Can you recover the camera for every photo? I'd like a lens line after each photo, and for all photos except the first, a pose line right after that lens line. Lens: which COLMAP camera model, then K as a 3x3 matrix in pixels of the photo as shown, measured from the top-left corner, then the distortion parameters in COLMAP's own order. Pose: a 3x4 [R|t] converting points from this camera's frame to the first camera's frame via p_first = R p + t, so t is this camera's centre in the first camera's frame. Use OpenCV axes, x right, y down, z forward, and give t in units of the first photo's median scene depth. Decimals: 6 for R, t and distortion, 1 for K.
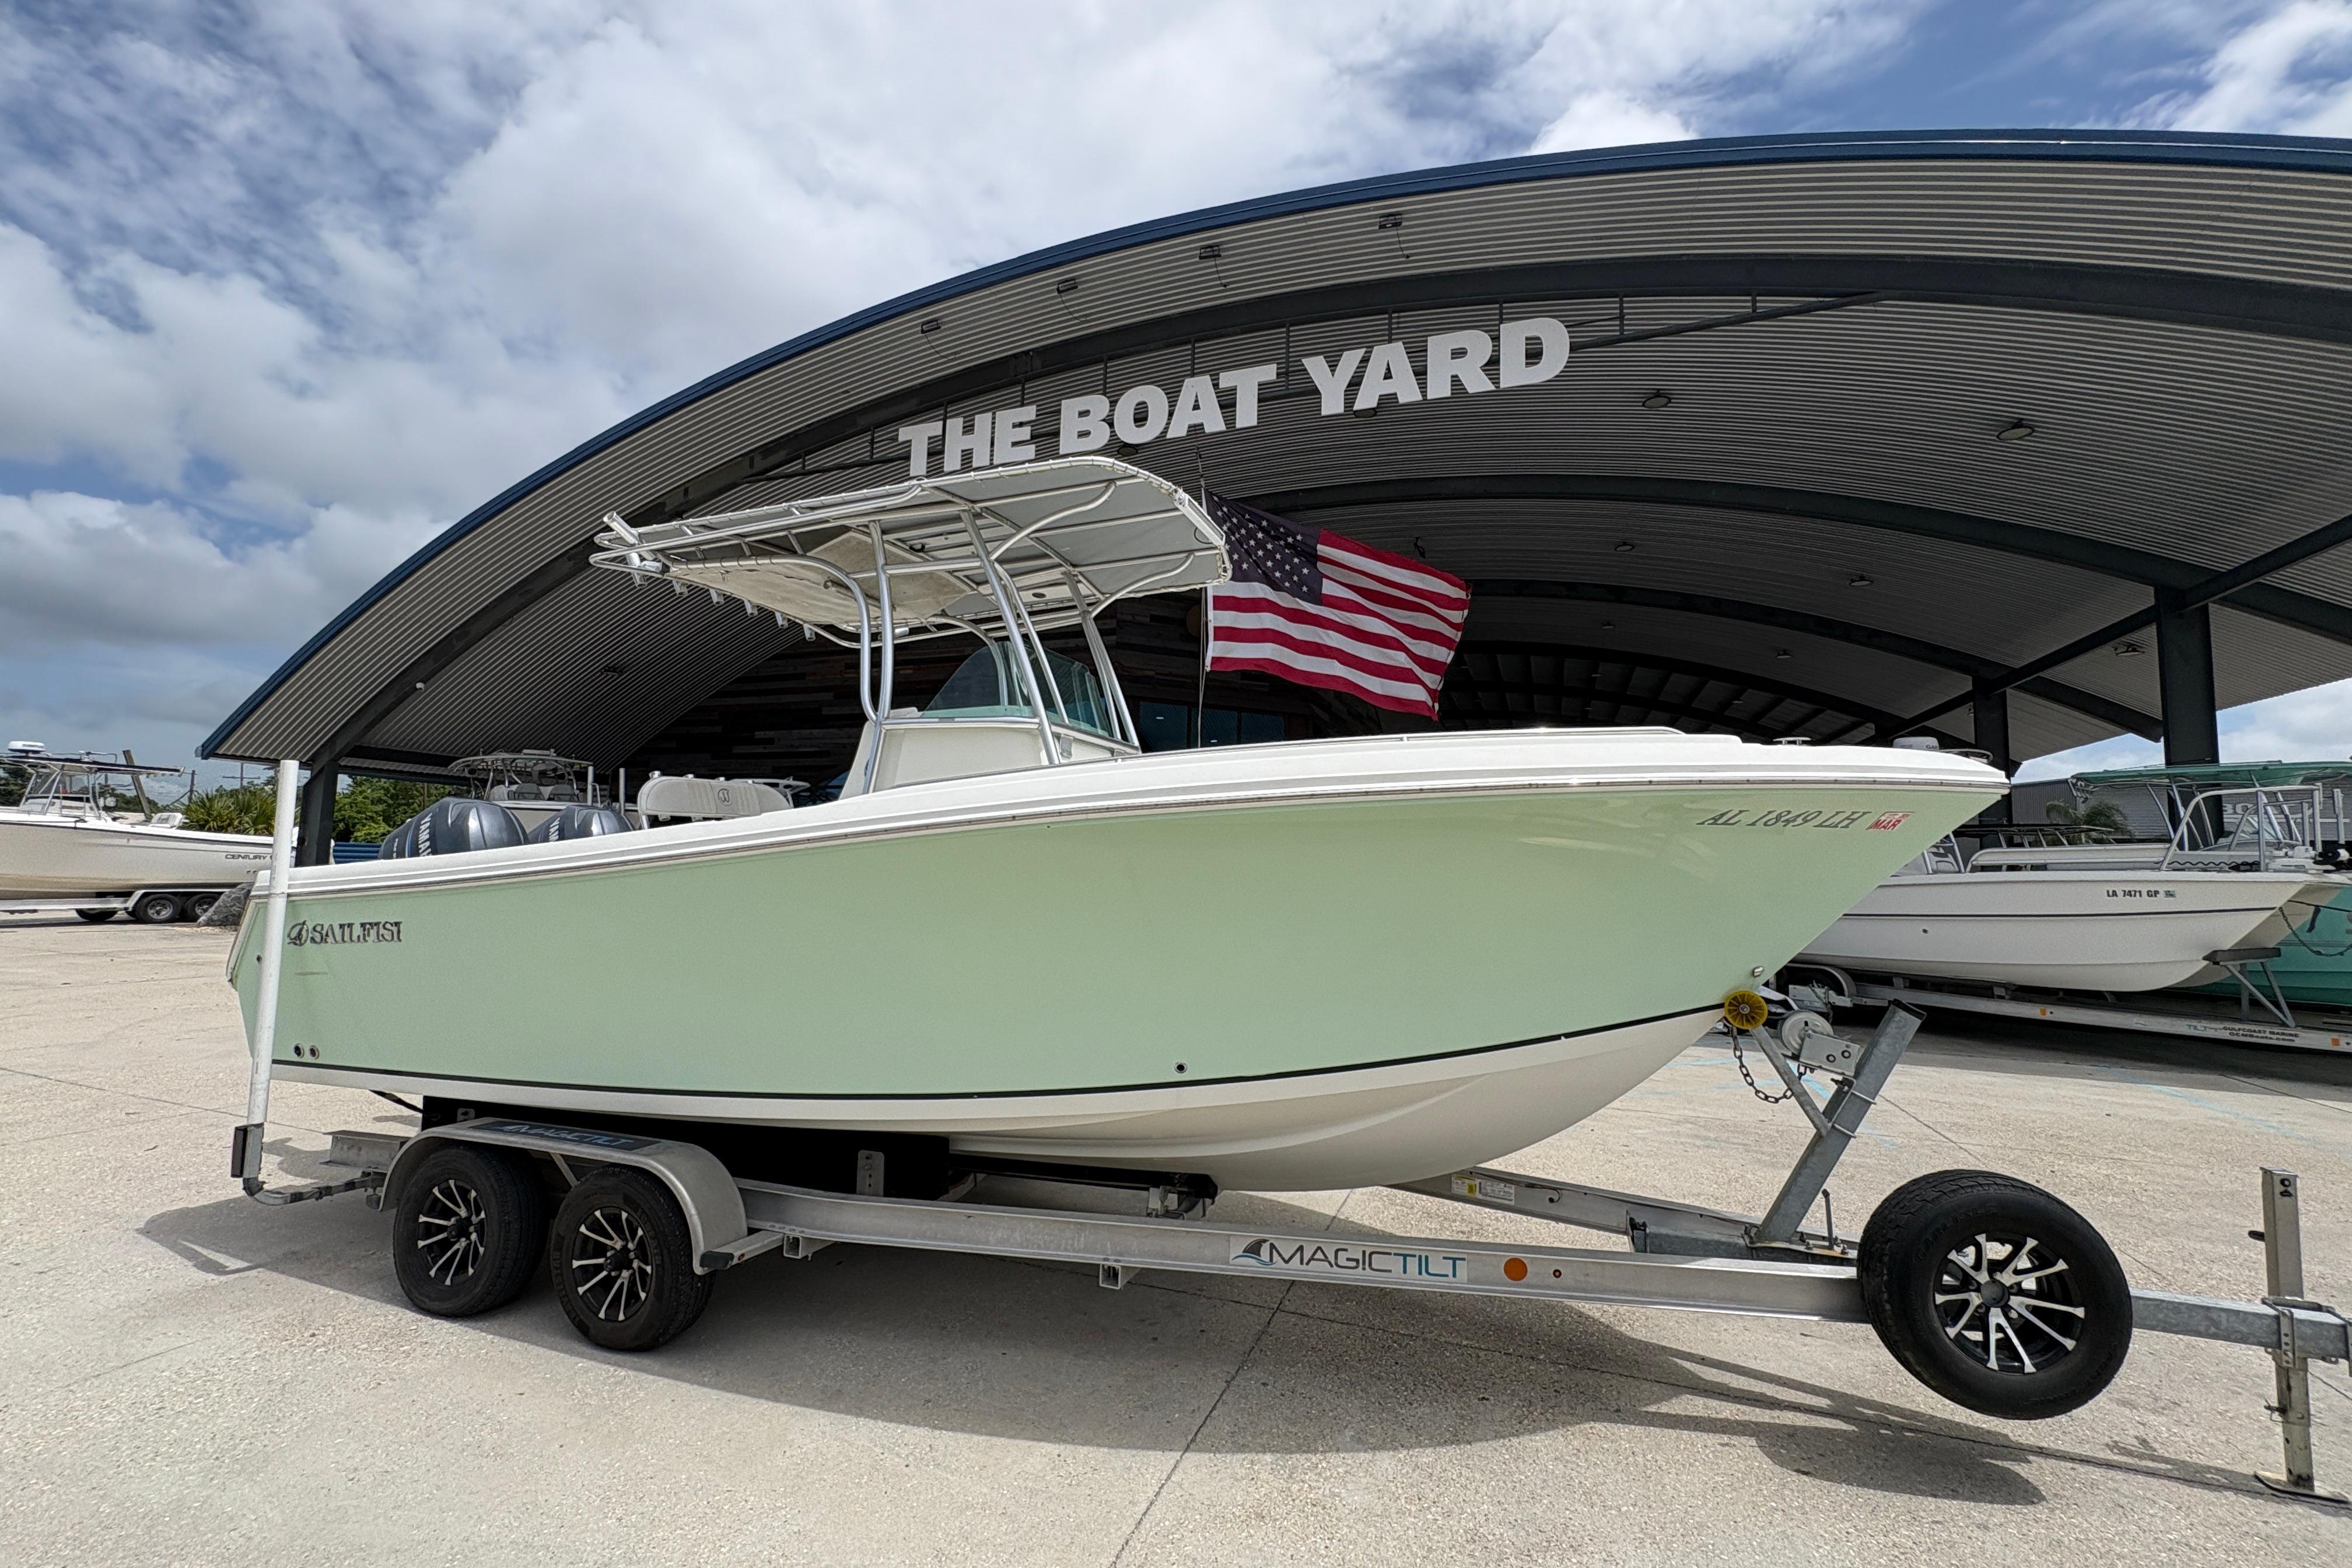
lens RADIAL K [[945.3, 0, 1176.4], [0, 945.3, 773.8], [0, 0, 1]] dist [0.000198, 0.000218]
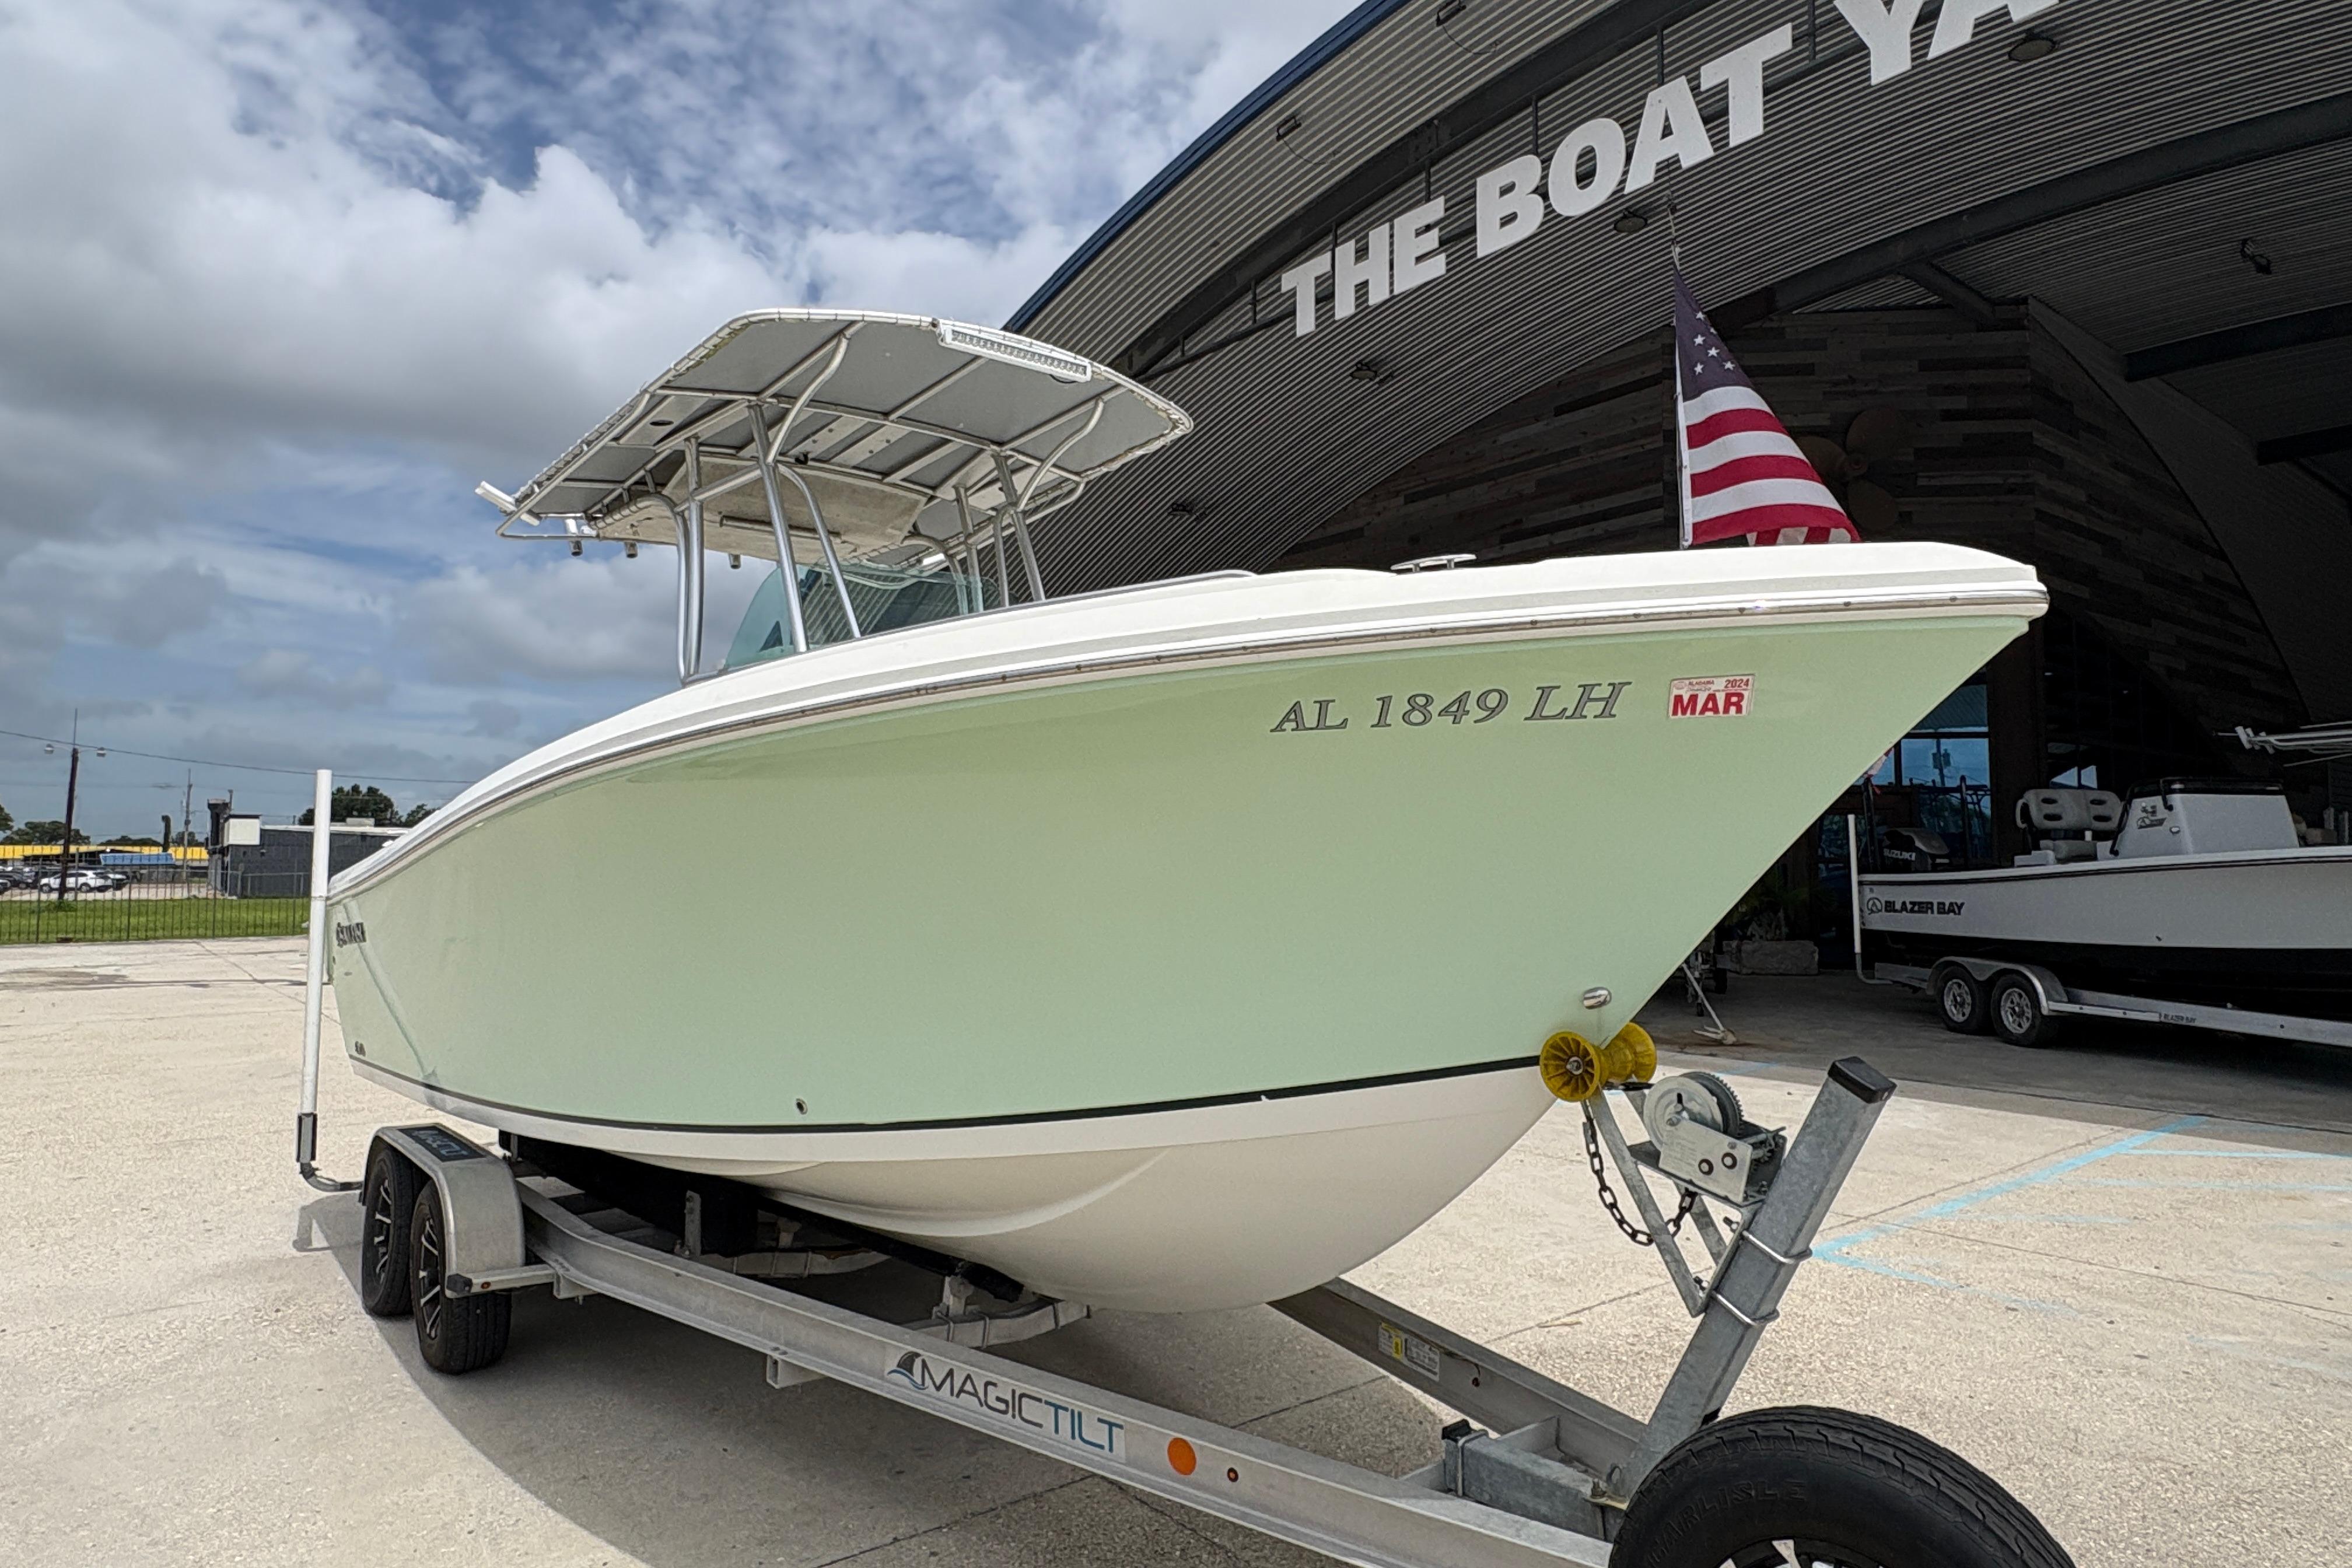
lens RADIAL K [[1340.6, 0, 1209.5], [0, 1340.6, 770.4], [0, 0, 1]] dist [-0.000851, 0.001876]
pose [[0.871139, -0.058960, -0.487484, 0.183900], [0.070441, 0.997502, 0.005233, 0.014092], [0.485958, -0.038898, 0.873116, 0.053971]]
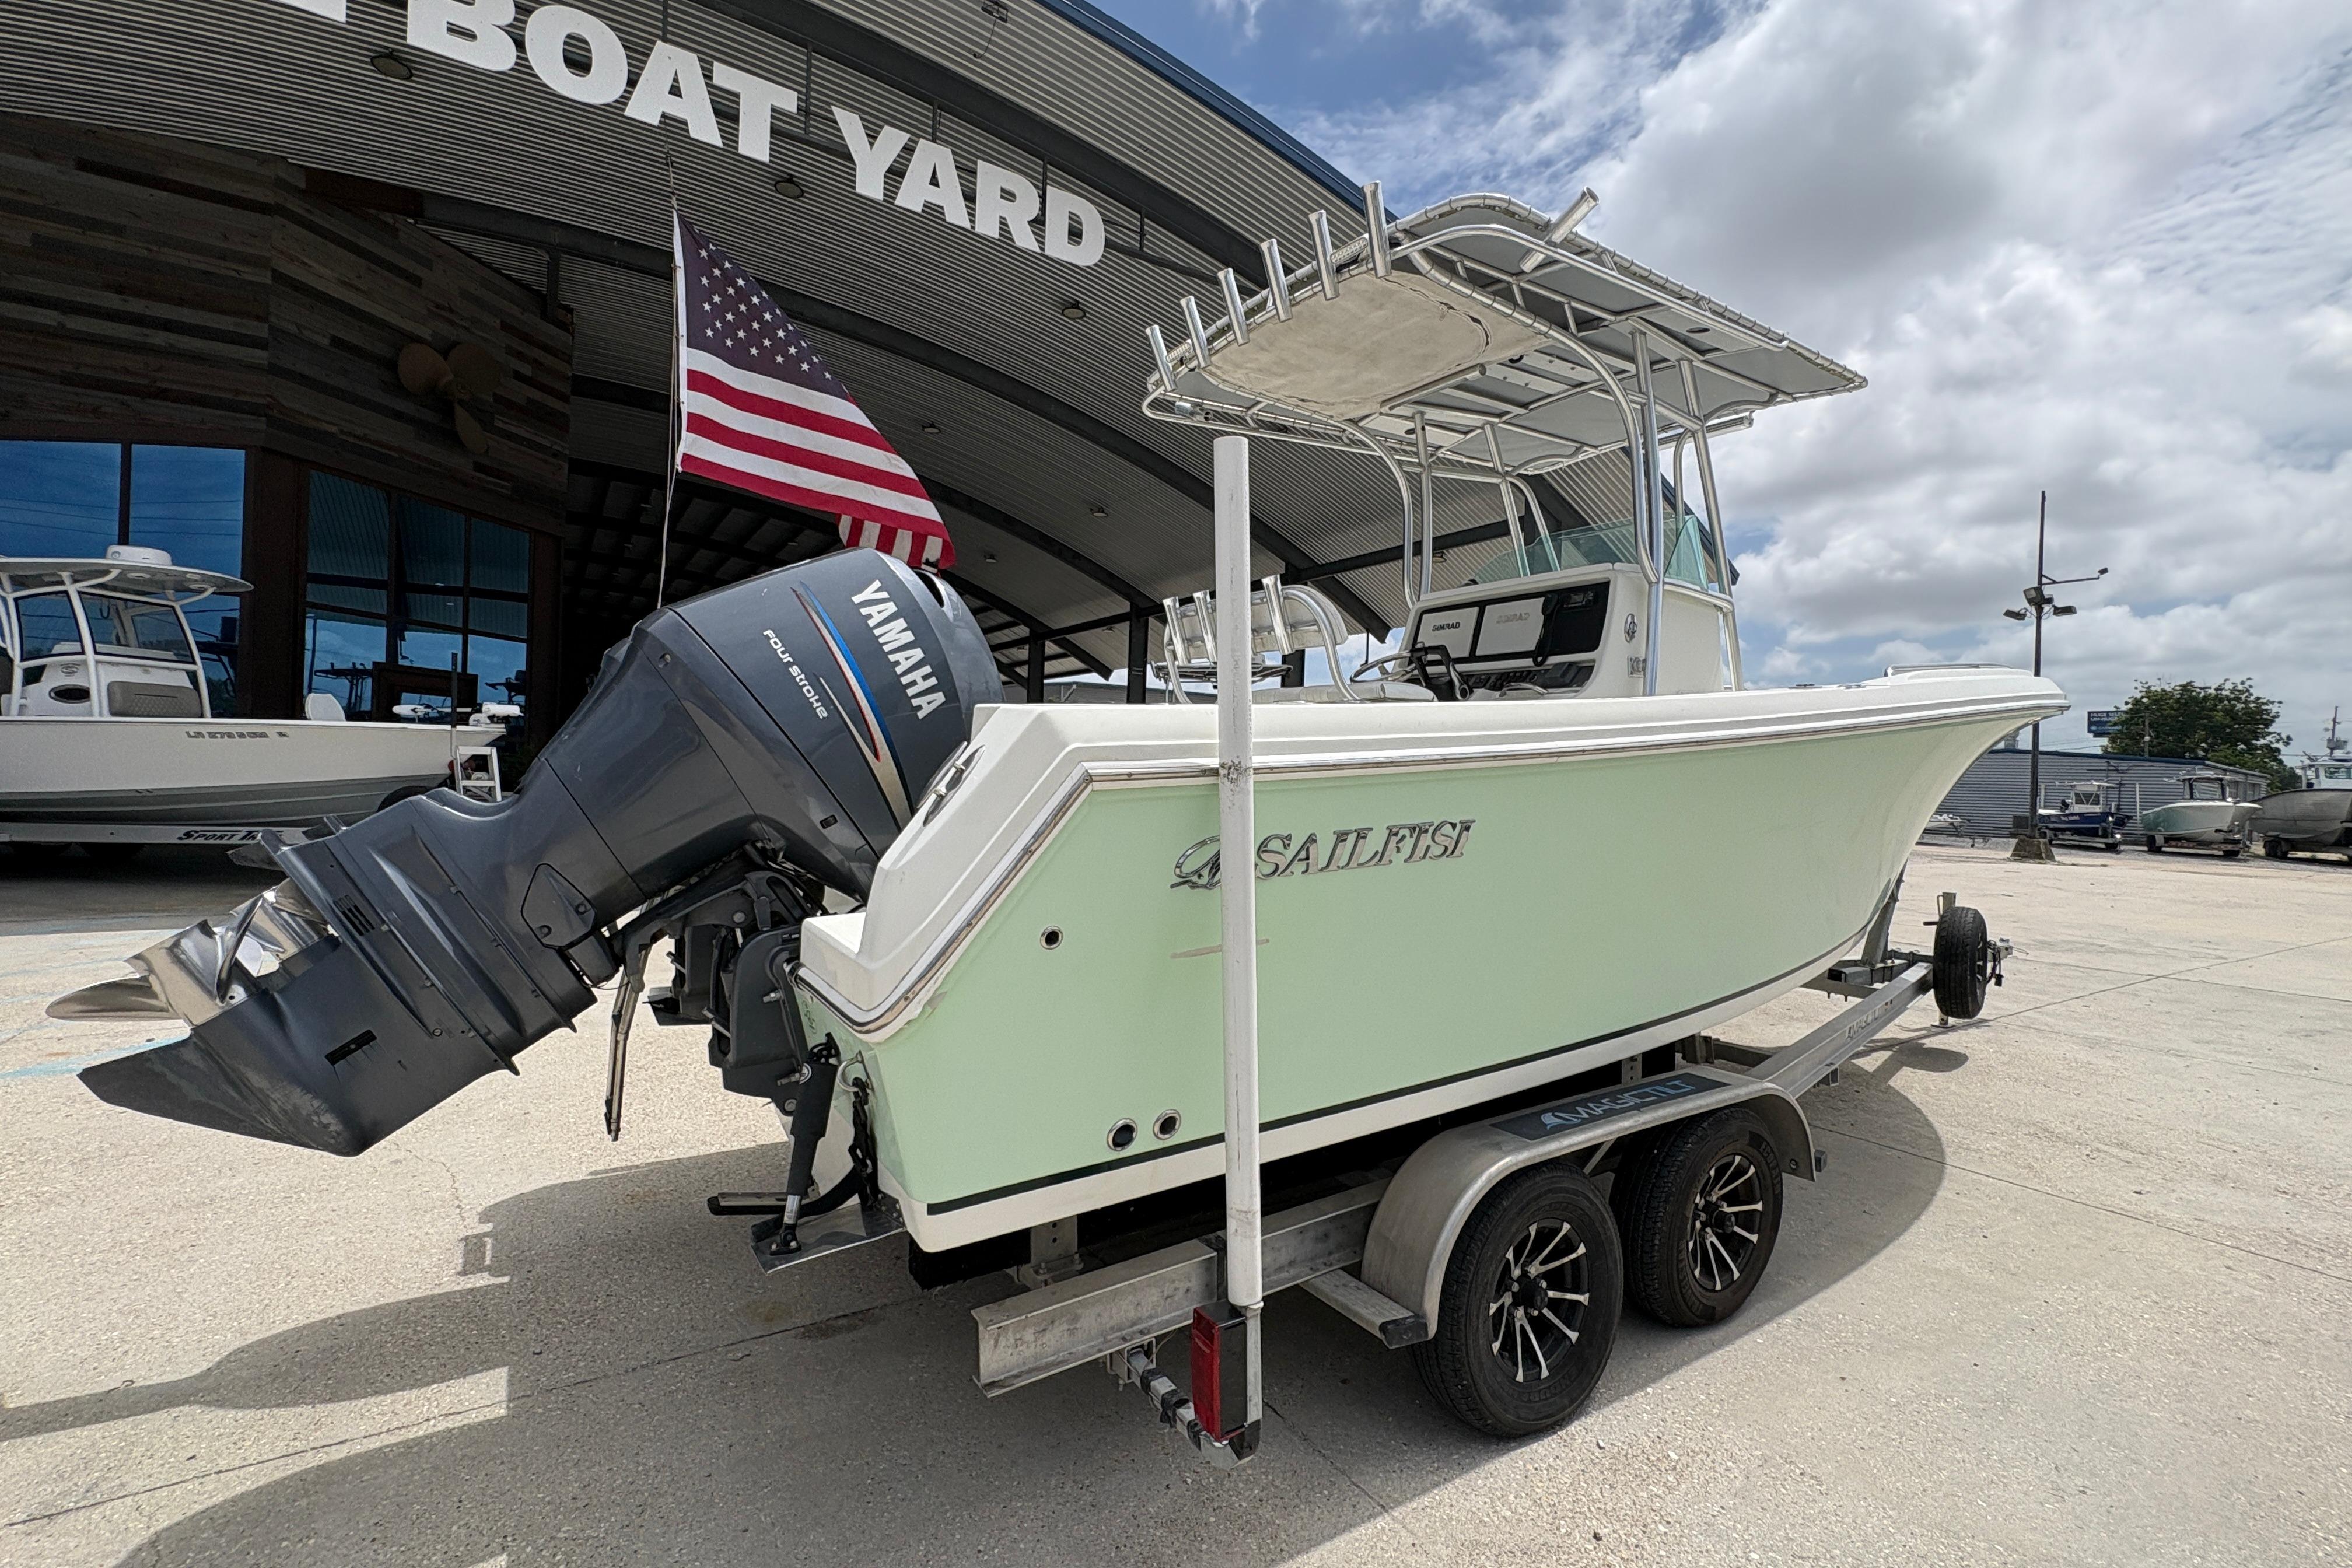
lens RADIAL K [[983.1, 0, 1151.8], [0, 983.1, 768.9], [0, 0, 1]] dist [0.001169, 0.000255]
pose [[0.618383, 0.000858, 0.785877, -0.375100], [-0.100194, 0.991925, 0.077756, 0.027940], [-0.779464, -0.126823, 0.613475, 0.219202]]
